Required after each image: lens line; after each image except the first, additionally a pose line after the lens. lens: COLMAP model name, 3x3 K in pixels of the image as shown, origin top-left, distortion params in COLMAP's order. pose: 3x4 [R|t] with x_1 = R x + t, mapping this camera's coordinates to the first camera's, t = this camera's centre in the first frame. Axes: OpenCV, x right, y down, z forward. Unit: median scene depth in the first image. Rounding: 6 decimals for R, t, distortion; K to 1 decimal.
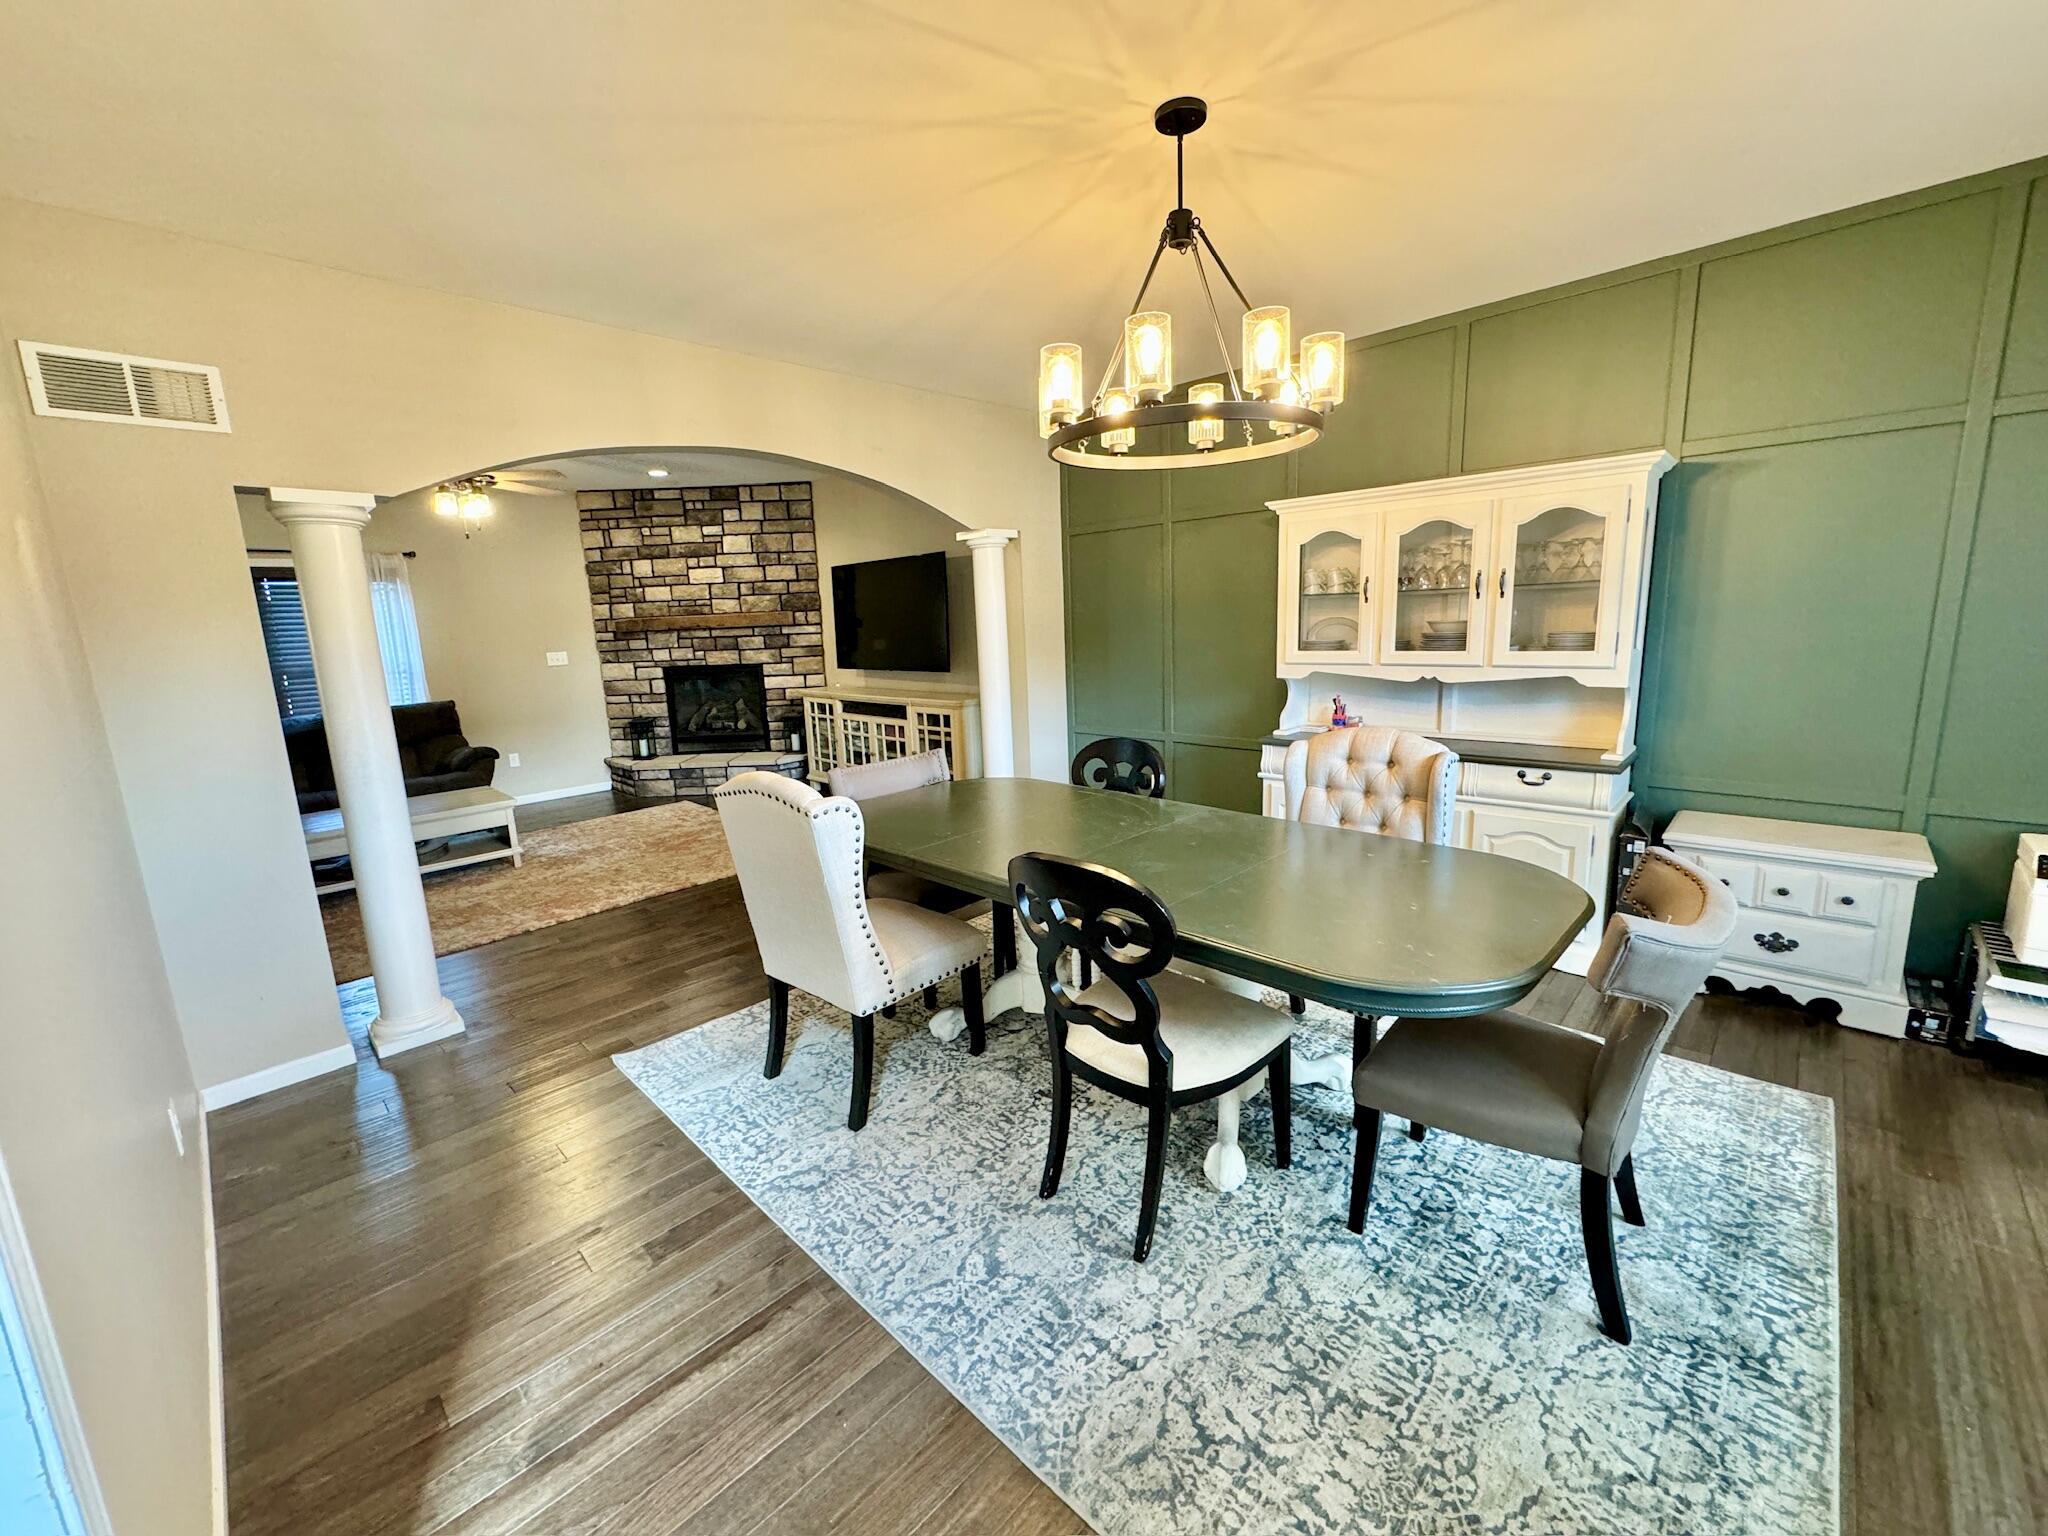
lens RADIAL K [[812.8, 0, 1024.3], [0, 812.8, 763.8], [0, 0, 1]] dist [0.000988, 0.000114]
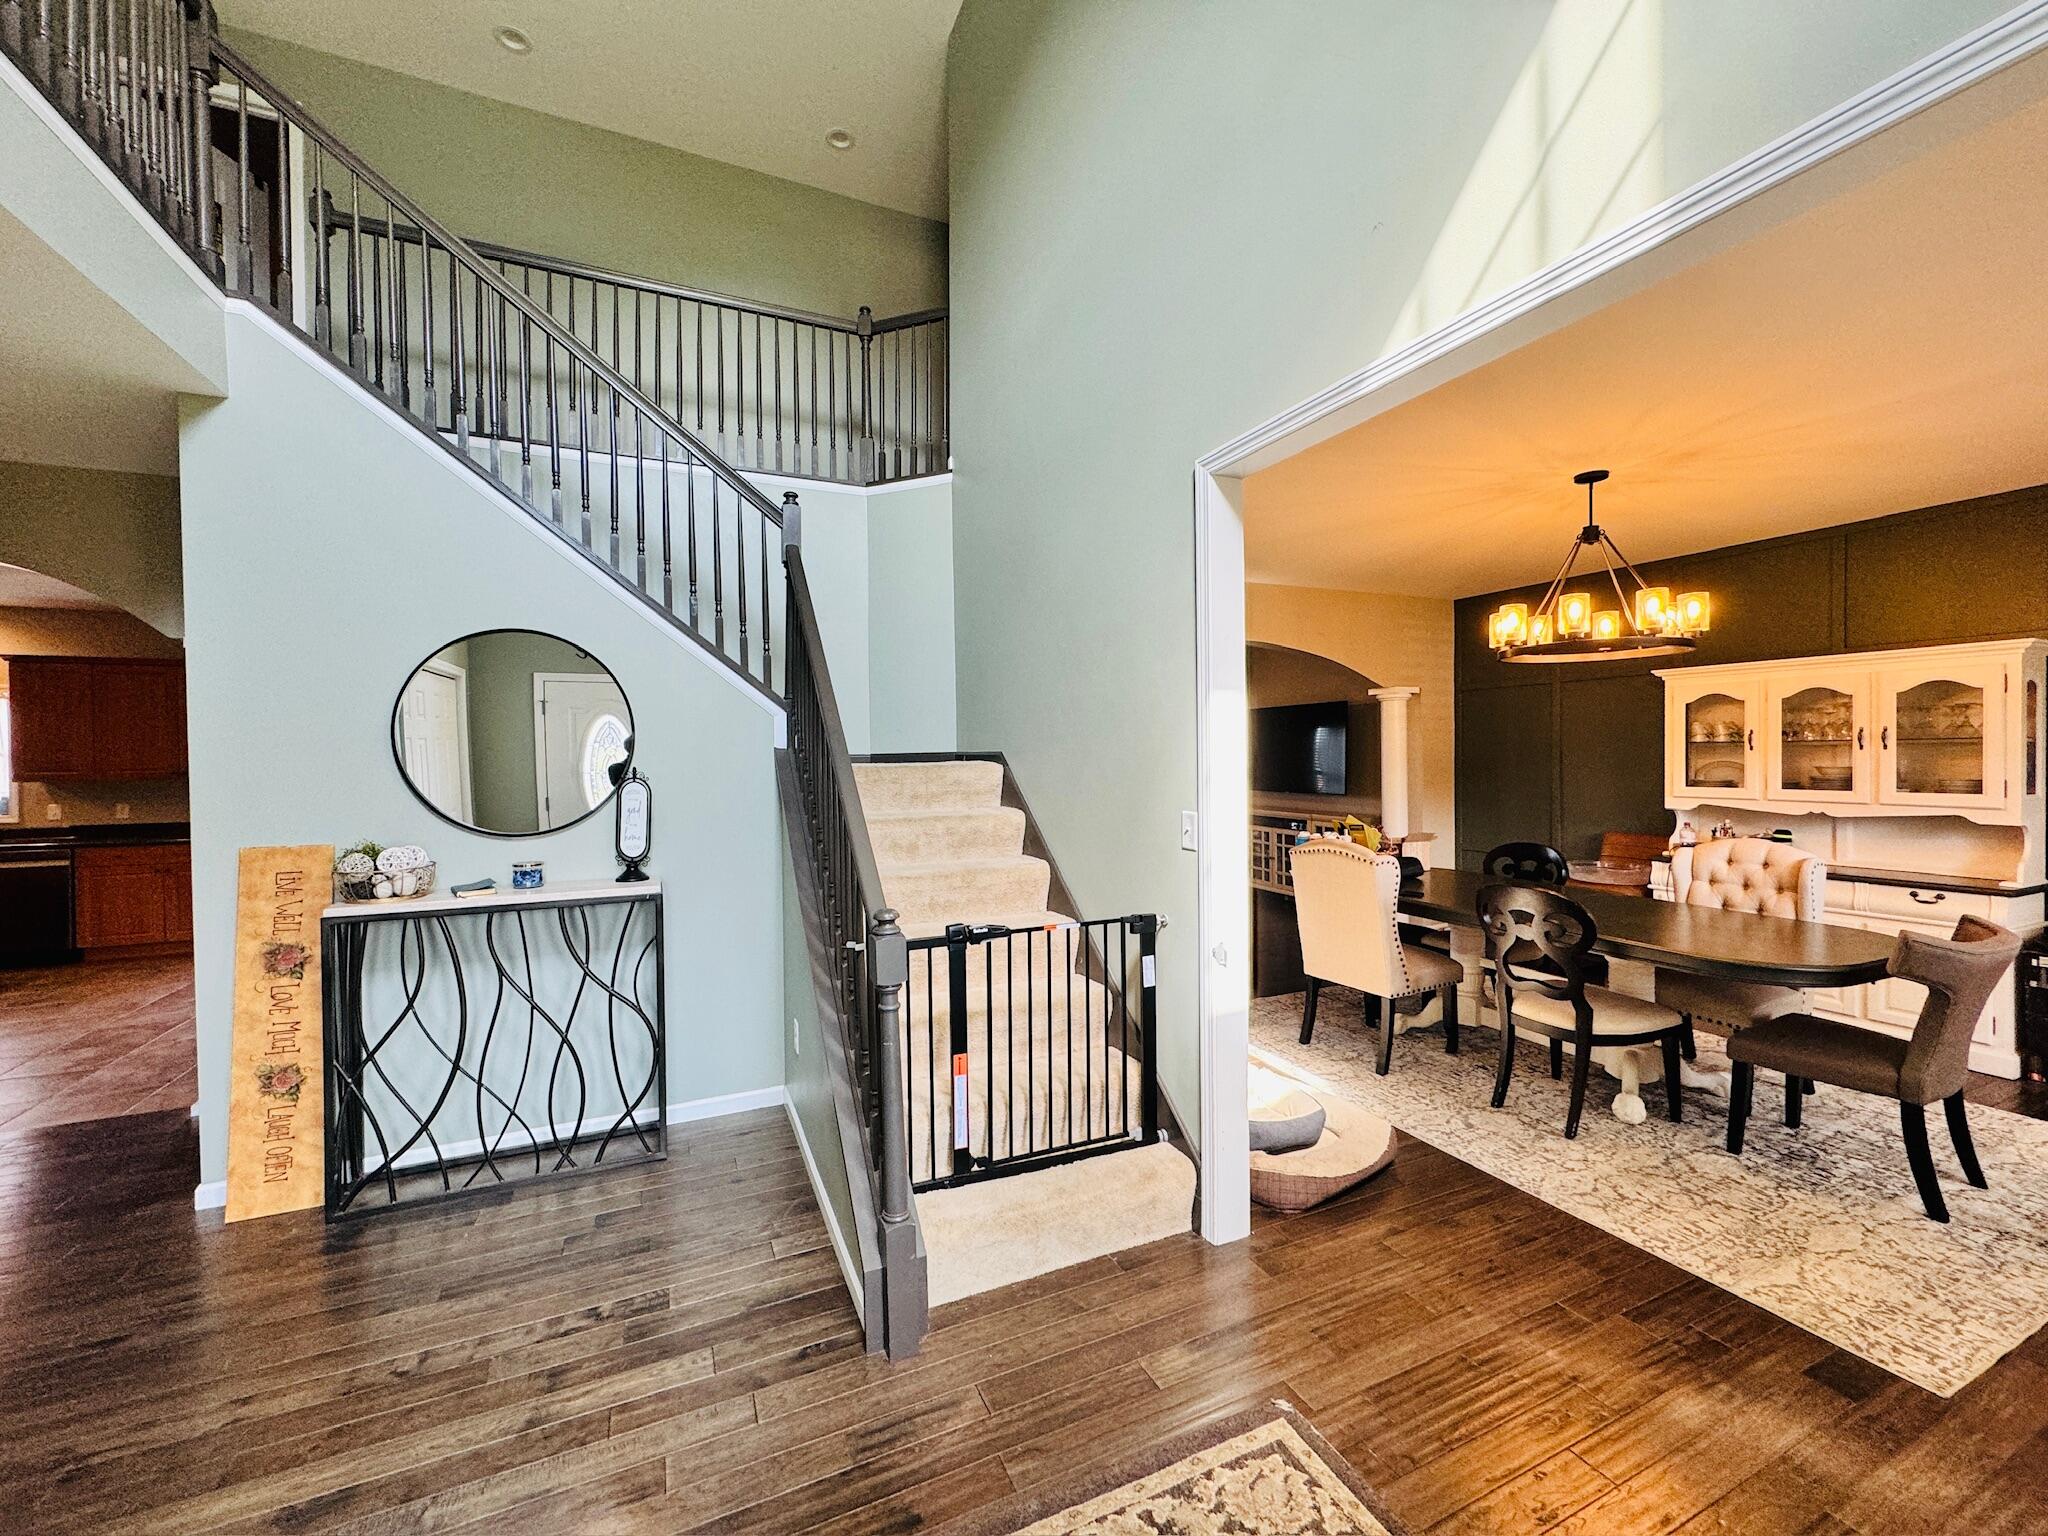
lens RADIAL K [[812.8, 0, 1024.1], [0, 812.8, 766.5], [0, 0, 1]] dist [0.000988, 0.000114]
pose [[0.931286, 0.034044, -0.362694, -0.087246], [-0.090227, 0.986158, -0.139112, 0.053691], [0.352937, 0.162278, 0.921467, -0.286338]]
